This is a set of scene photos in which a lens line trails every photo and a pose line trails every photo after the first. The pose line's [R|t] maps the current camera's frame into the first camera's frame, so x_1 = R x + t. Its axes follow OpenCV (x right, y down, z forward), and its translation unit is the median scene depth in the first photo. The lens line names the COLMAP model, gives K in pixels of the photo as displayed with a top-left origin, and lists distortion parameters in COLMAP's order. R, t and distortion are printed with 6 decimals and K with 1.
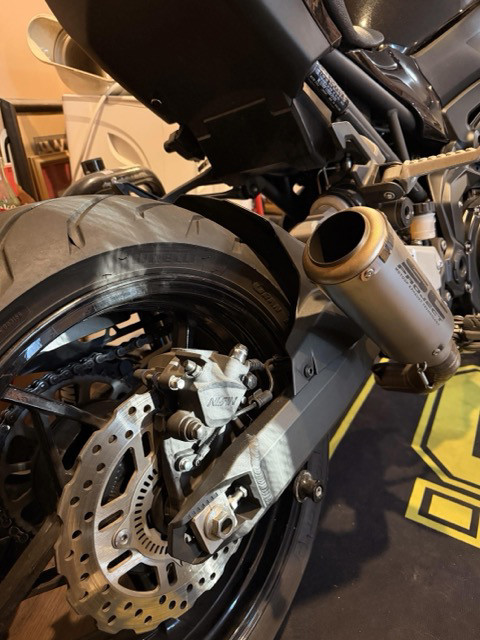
lens RADIAL K [[461.5, 0, 240.0], [0, 461.5, 320.0], [0, 0, 1]] dist [0.068258, -0.113247]
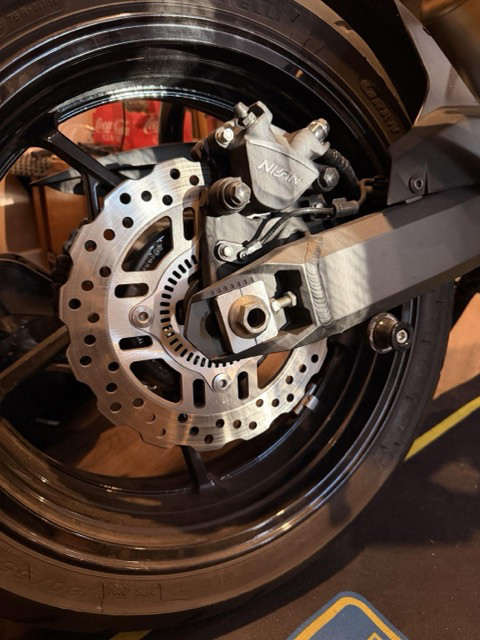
lens RADIAL K [[461.5, 0, 240.0], [0, 461.5, 320.0], [0, 0, 1]] dist [0.068258, -0.113247]
pose [[0.923316, 0.139680, -0.357739, 0.212503], [-0.155554, 0.987700, -0.015834, 0.436523], [0.351127, 0.070267, 0.933687, 0.248773]]
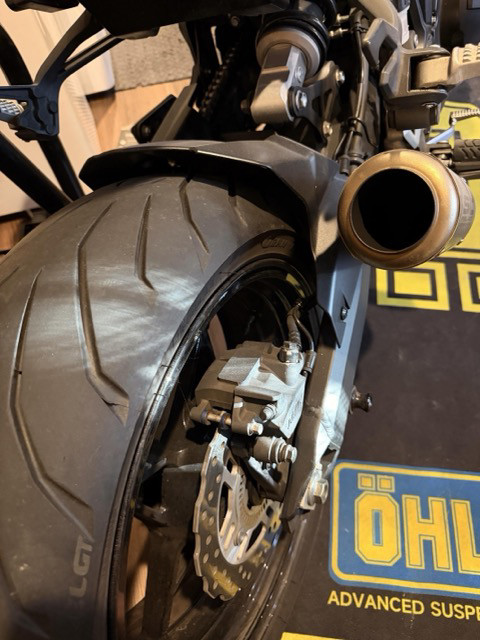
lens RADIAL K [[469.8, 0, 240.0], [0, 469.8, 320.0], [0, 0, 1]] dist [0.002836, -0.000745]
pose [[0.915603, -0.383801, 0.119866, -0.180447], [0.247540, 0.772975, 0.584152, -0.541004], [-0.316852, -0.505180, 0.802744, 0.351528]]
